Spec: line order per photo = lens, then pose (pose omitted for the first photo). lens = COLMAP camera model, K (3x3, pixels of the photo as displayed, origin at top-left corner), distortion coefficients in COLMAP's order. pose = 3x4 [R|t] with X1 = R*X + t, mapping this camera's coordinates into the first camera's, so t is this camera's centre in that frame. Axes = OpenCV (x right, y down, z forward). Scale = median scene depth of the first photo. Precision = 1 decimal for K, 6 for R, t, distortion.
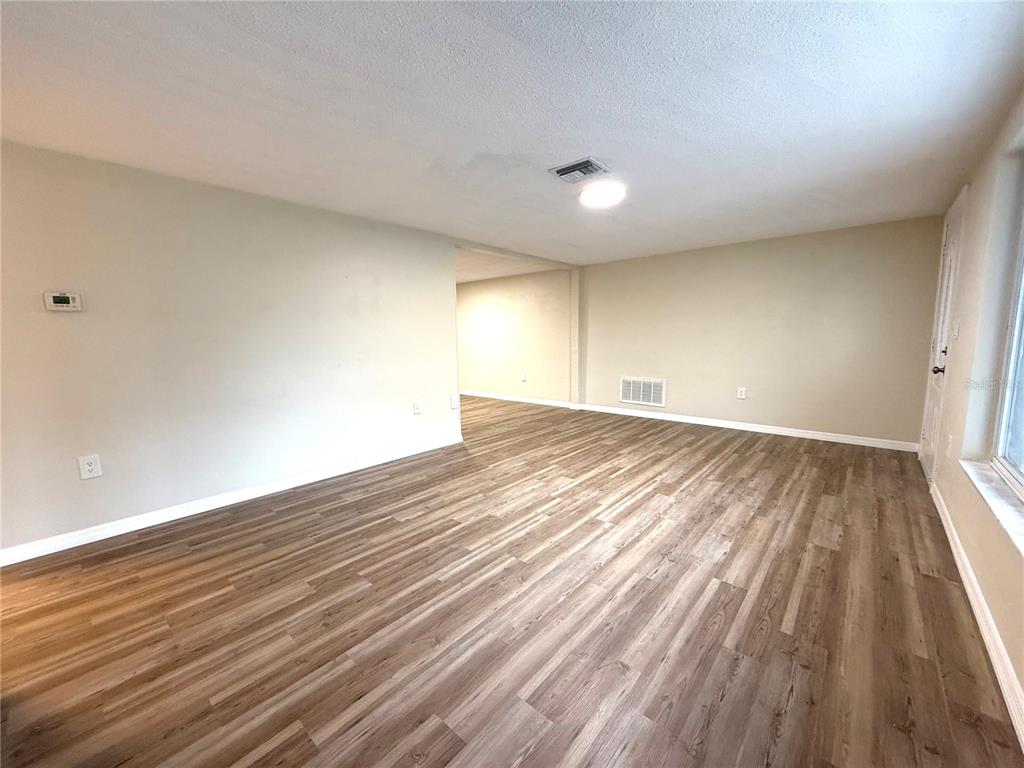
lens RADIAL K [[408.5, 0, 509.1], [0, 408.5, 381.9], [0, 0, 1]] dist [0.000519, 0.000176]
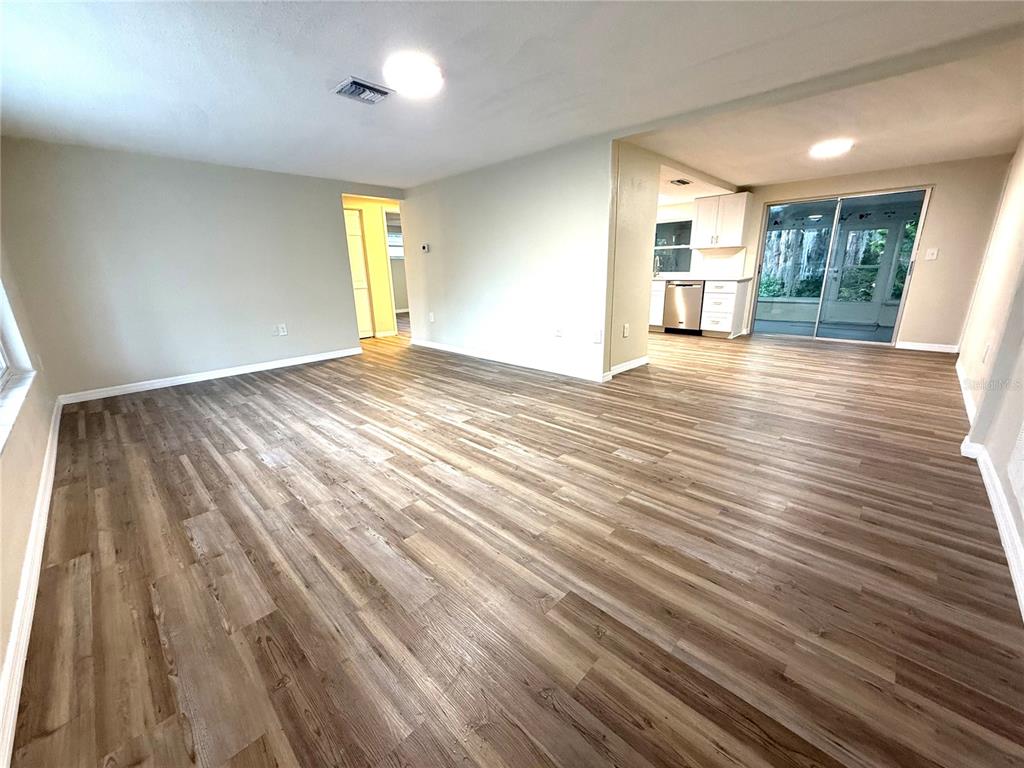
lens RADIAL K [[408.5, 0, 509.1], [0, 408.5, 381.9], [0, 0, 1]] dist [0.000519, 0.000176]
pose [[-0.054791, 0.283417, -0.957430, 1.101369], [-0.091910, 0.953368, 0.287474, -0.134921], [0.994259, 0.103749, -0.026187, 1.220479]]
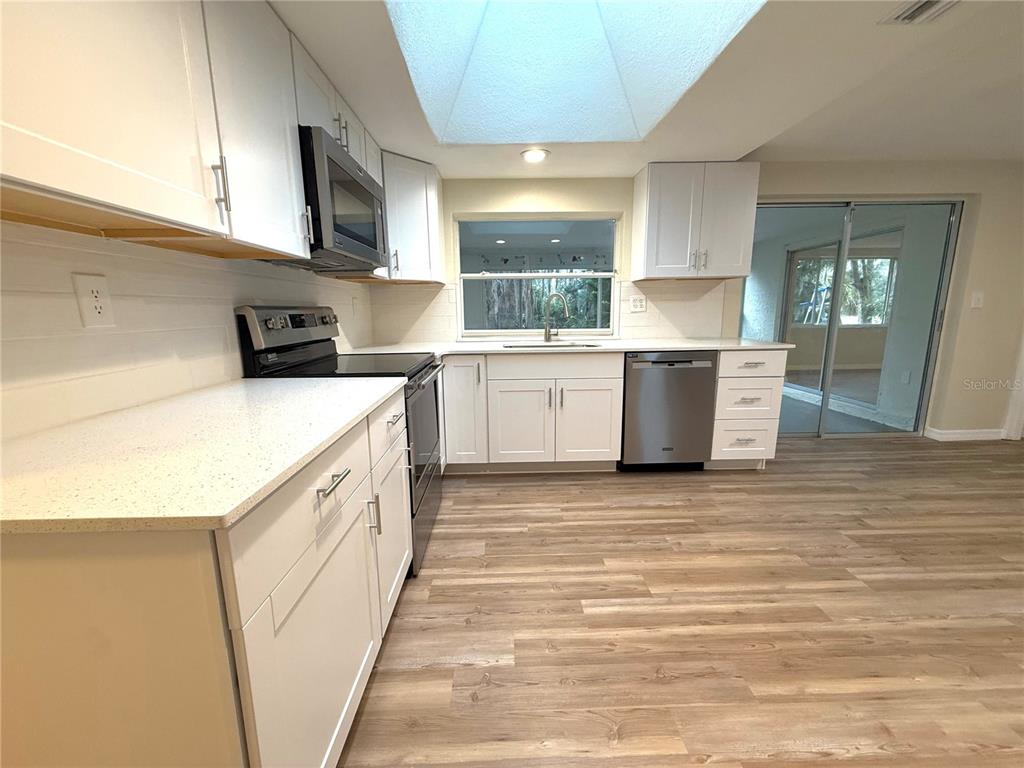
lens RADIAL K [[408.5, 0, 509.1], [0, 408.5, 381.9], [0, 0, 1]] dist [0.000519, 0.000176]
pose [[0.674167, 0.134885, -0.726158, -0.712341], [-0.079634, 0.990726, 0.110096, -0.114514], [0.734273, -0.016396, 0.678656, 1.172323]]
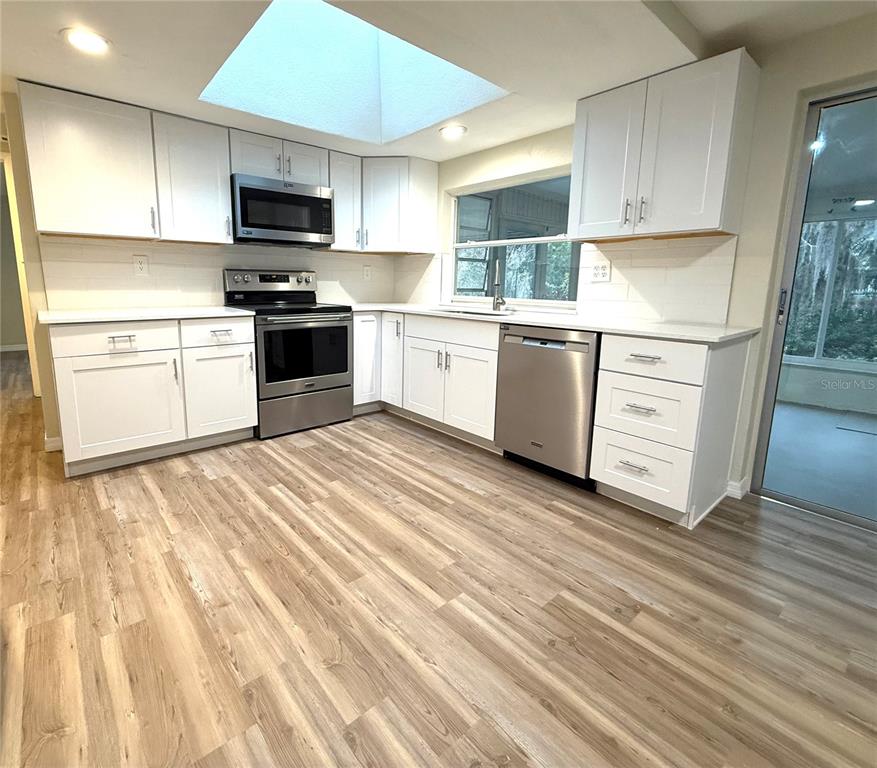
lens RADIAL K [[437.8, 0, 398.2], [0, 437.8, 351.5], [0, 0, 1]] dist [0.000559, 0.000456]
pose [[-0.169859, 0.168249, -0.971000, -0.315921], [-0.122130, 0.974128, 0.190156, -0.184450], [0.977871, 0.150888, -0.144916, 1.878966]]
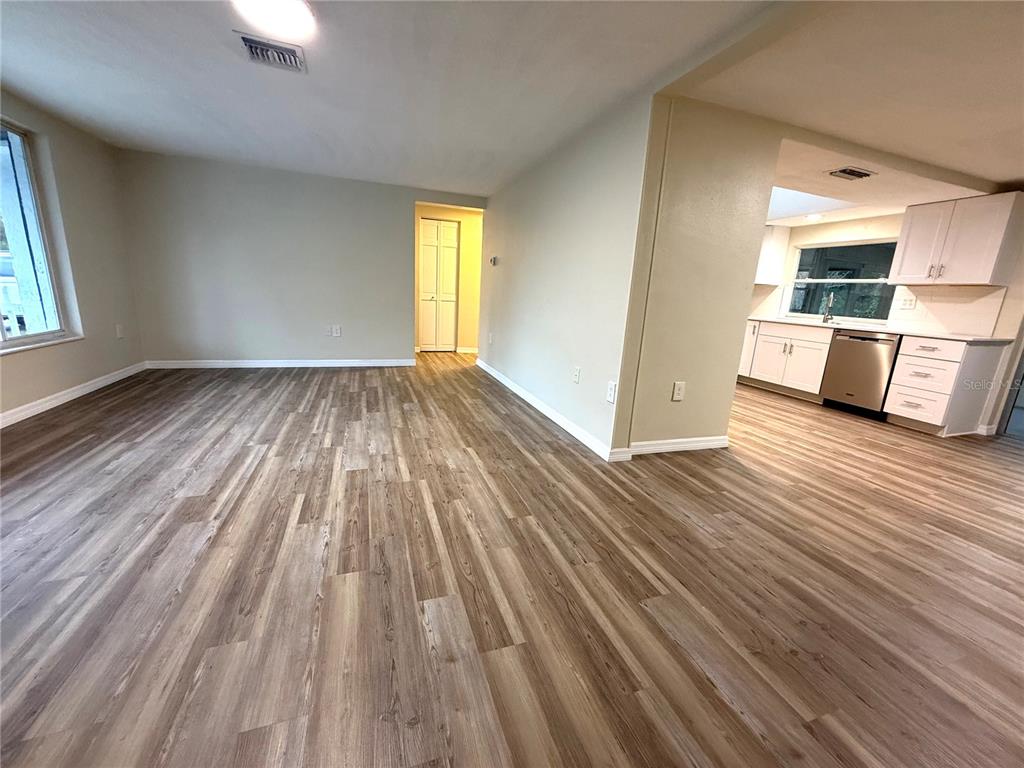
lens RADIAL K [[408.5, 0, 509.1], [0, 408.5, 381.9], [0, 0, 1]] dist [0.000519, 0.000176]
pose [[-0.491400, 0.177151, -0.852727, 0.645482], [-0.149230, 0.947489, 0.282834, -0.159374], [0.858054, 0.266237, -0.439160, 1.639433]]
